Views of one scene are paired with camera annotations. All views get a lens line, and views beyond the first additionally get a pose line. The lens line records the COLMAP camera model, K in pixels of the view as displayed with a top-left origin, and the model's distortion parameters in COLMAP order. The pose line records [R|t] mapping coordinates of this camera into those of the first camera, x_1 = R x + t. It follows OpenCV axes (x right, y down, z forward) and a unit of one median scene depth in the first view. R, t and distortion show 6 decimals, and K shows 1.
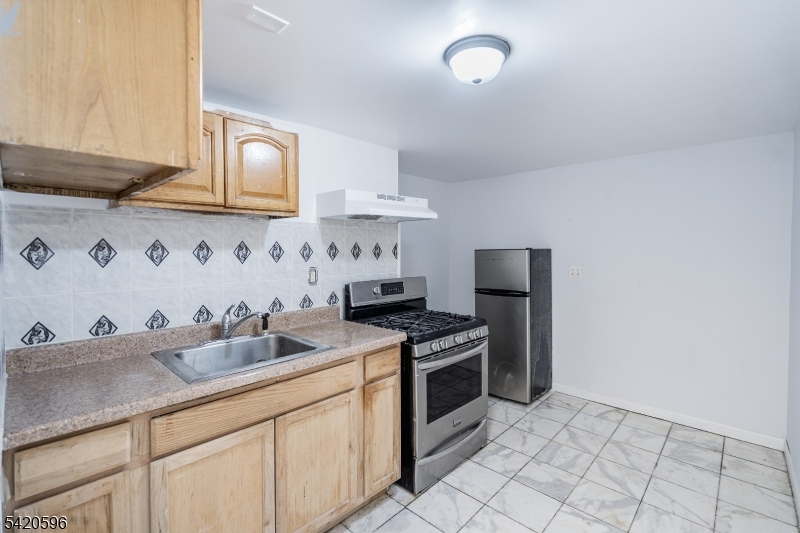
lens RADIAL K [[367.8, 0, 402.1], [0, 367.8, 252.3], [0, 0, 1]] dist [-0.006015, 0.001228]
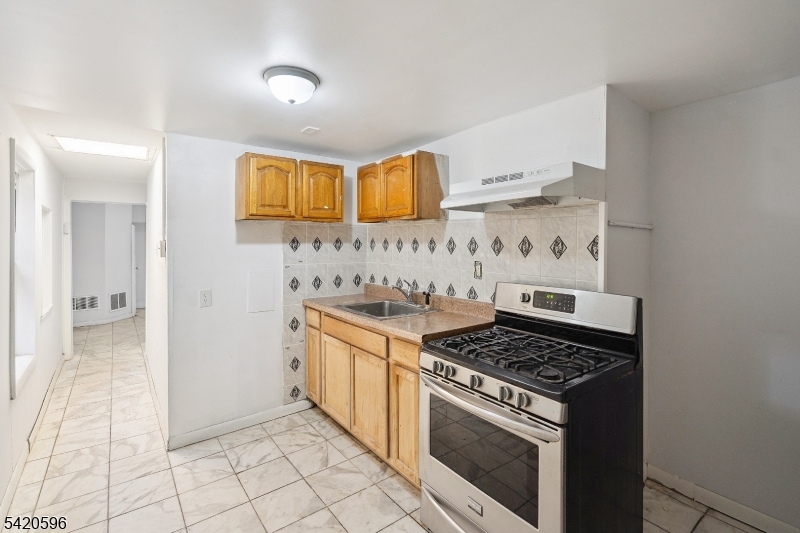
lens RADIAL K [[367.8, 0, 395.8], [0, 367.8, 242.1], [0, 0, 1]] dist [-0.006015, 0.001228]
pose [[-0.161396, -0.002819, -0.986886, 0.812432], [-0.014795, 0.999890, -0.000436, -0.009398], [0.986779, 0.014531, -0.161420, 0.944668]]
